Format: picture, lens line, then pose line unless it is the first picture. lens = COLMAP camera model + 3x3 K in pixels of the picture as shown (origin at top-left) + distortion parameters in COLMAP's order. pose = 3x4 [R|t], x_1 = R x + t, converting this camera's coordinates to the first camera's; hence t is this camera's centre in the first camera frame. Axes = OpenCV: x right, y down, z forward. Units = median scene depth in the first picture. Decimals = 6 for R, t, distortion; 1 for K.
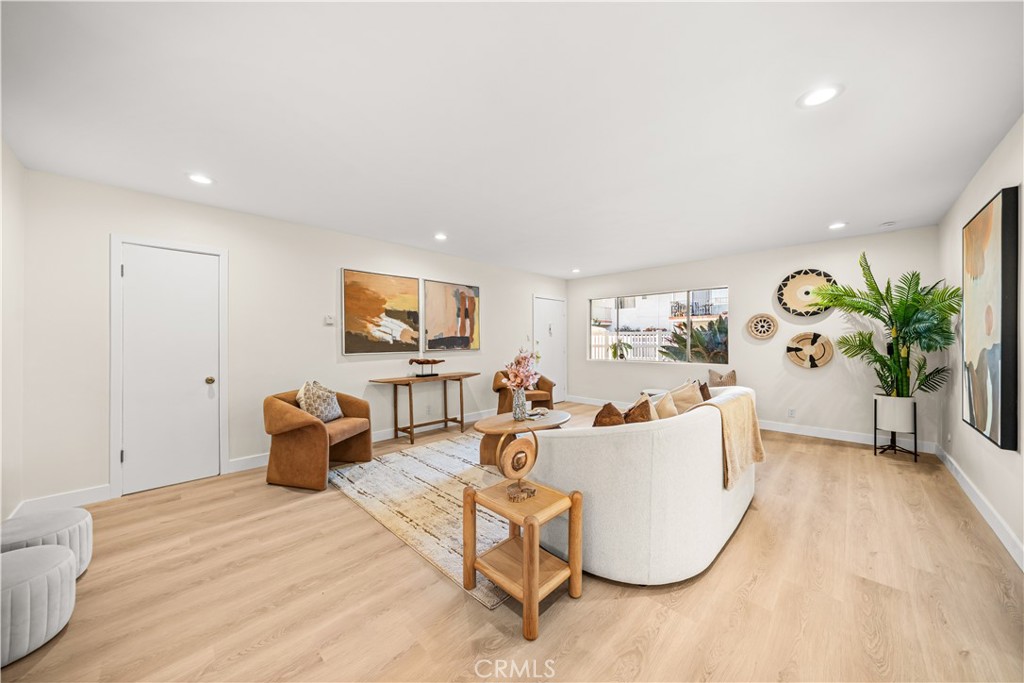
lens RADIAL K [[348.9, 0, 508.3], [0, 348.9, 341.8], [0, 0, 1]] dist [-0.006841, -0.000108]
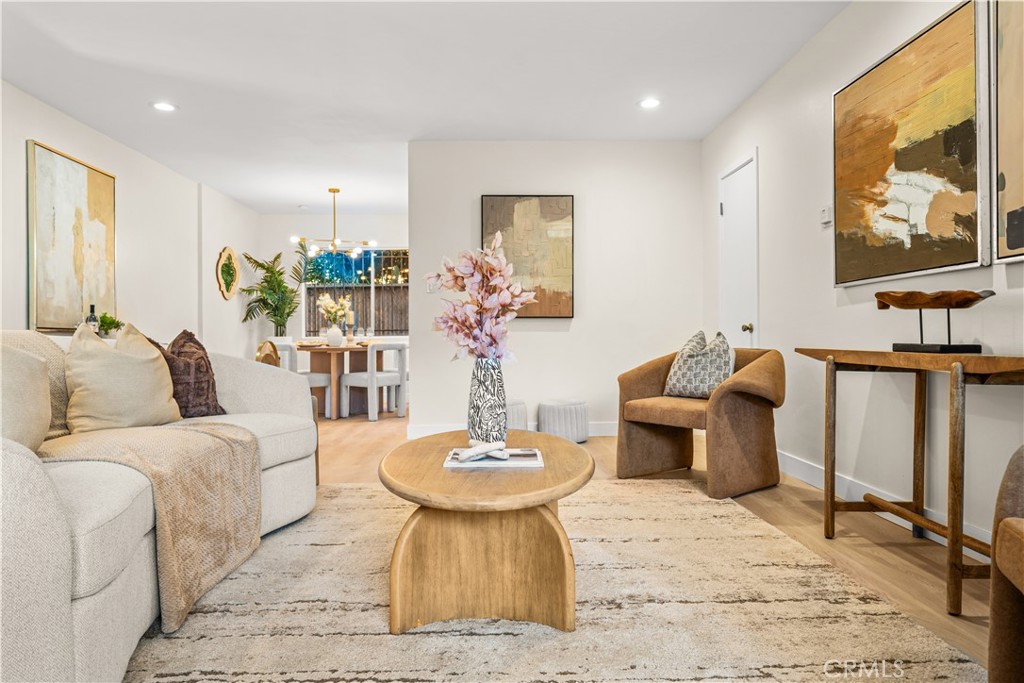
lens RADIAL K [[661.6, 0, 506.2], [0, 661.6, 336.7], [0, 0, 1]] dist [0.000377, -0.000105]
pose [[-0.696751, 0.008163, -0.717267, 0.376467], [0.006030, 0.999967, 0.005522, 0.081807], [0.717288, -0.000477, -0.696777, 1.120224]]
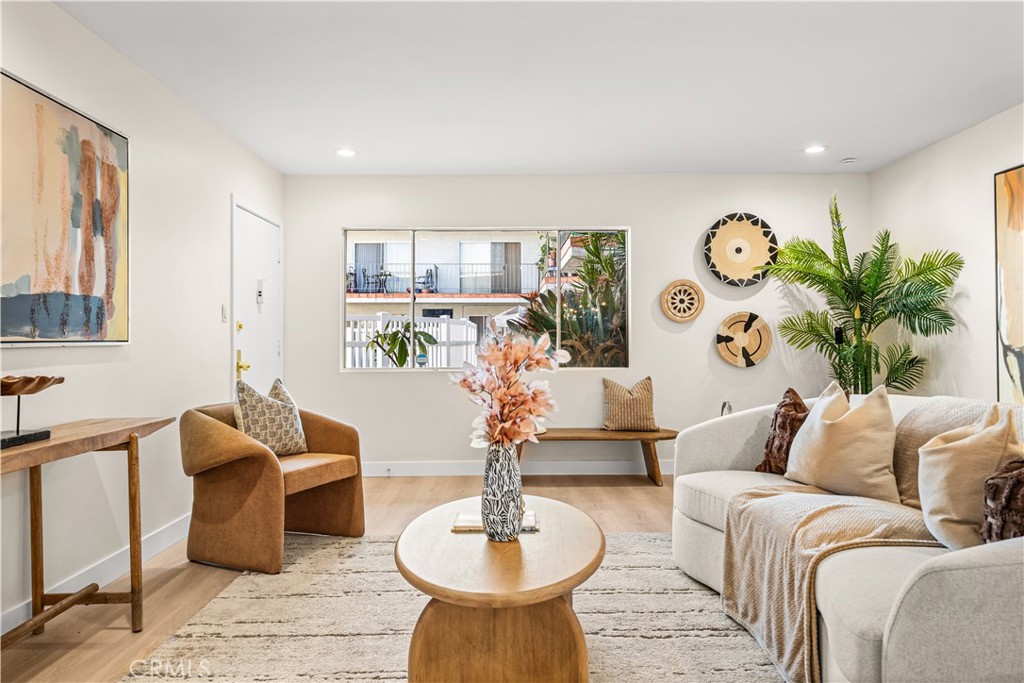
lens RADIAL K [[688.6, 0, 511.8], [0, 688.6, 329.3], [0, 0, 1]] dist [0.001949, 0.002120]
pose [[0.704855, 0.012321, 0.709245, -0.325429], [0.003636, 0.999773, -0.020982, 0.029417], [-0.709342, 0.017368, 0.704650, 0.399915]]
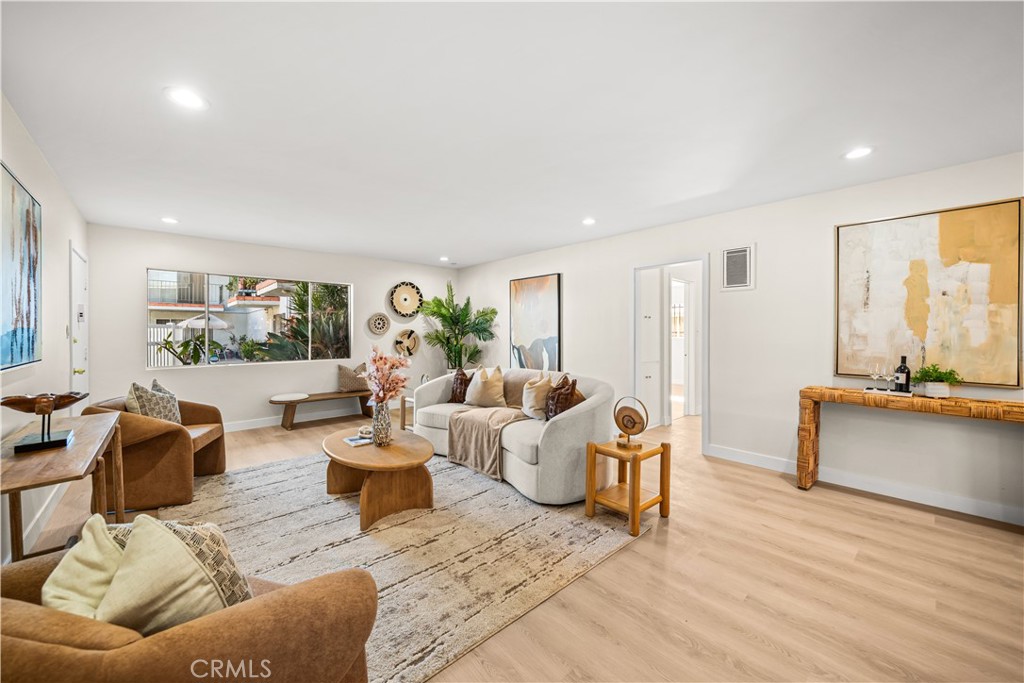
lens RADIAL K [[387.8, 0, 503.0], [0, 387.8, 333.7], [0, 0, 1]] dist [-0.001481, -0.000074]
pose [[0.067445, 0.000754, 0.997723, -0.582601], [0.006324, 0.999979, -0.001184, -0.006300], [-0.997703, 0.006390, 0.067439, 0.521818]]
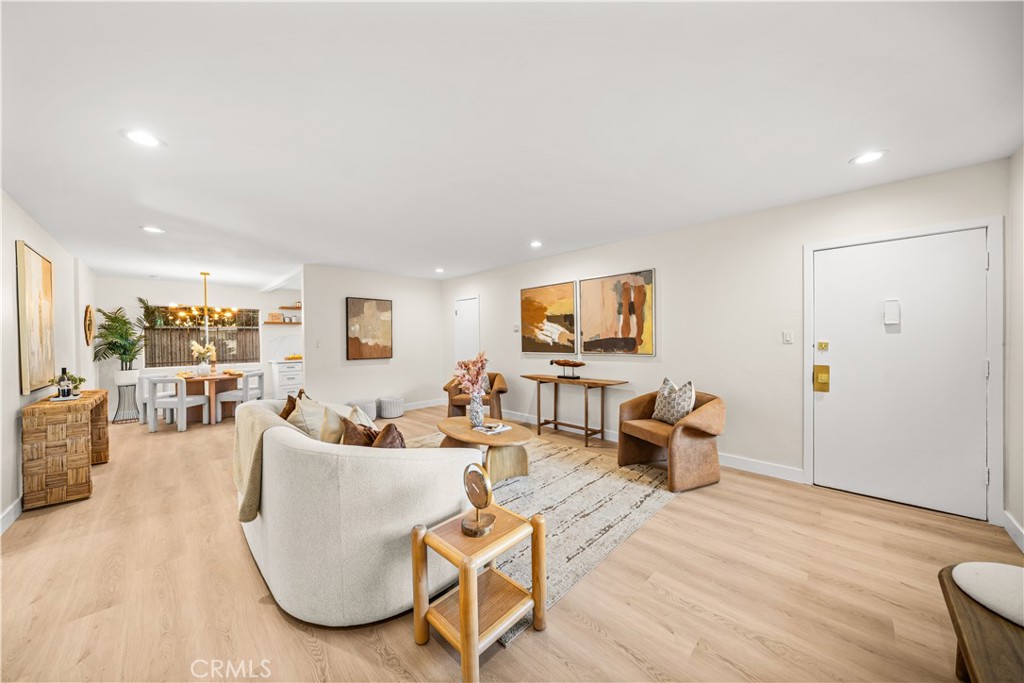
lens RADIAL K [[348.9, 0, 508.3], [0, 348.9, 341.8], [0, 0, 1]] dist [-0.006841, -0.000108]
pose [[-0.010197, 0.012979, -0.999864, 0.774286], [0.008783, 0.999878, 0.012890, -0.020720], [0.999909, -0.008651, -0.010310, 0.836356]]
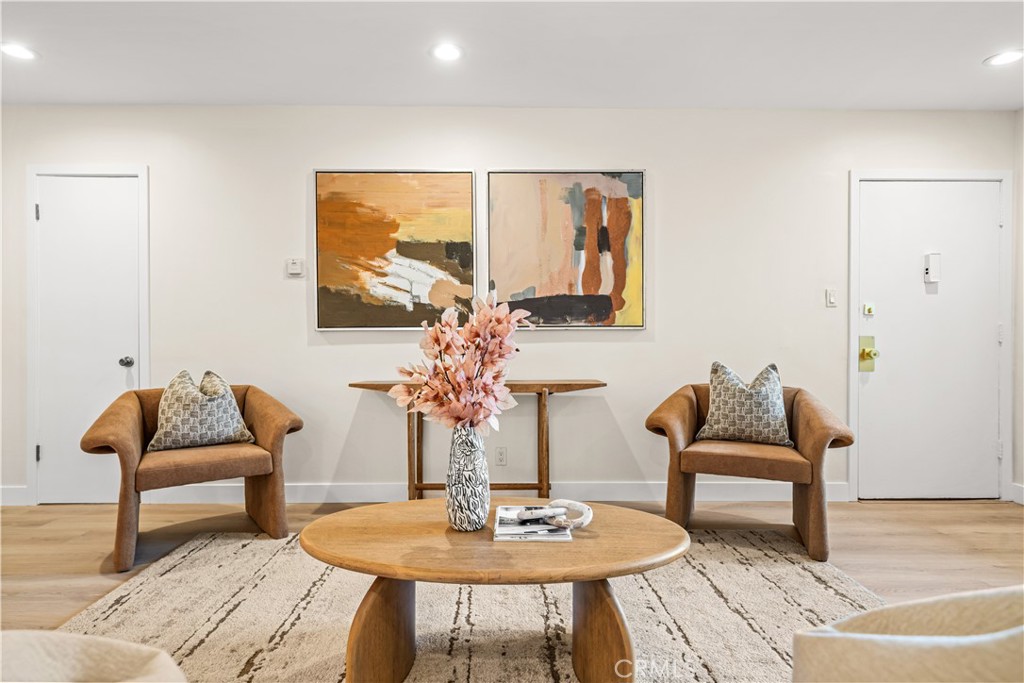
lens RADIAL K [[569.4, 0, 507.1], [0, 569.4, 340.1], [0, 0, 1]] dist [0.001154, -0.000159]
pose [[0.713537, 0.008394, -0.700567, 0.315364], [-0.004357, 0.999962, 0.007544, 0.039203], [0.700604, -0.002331, 0.713546, 0.500130]]
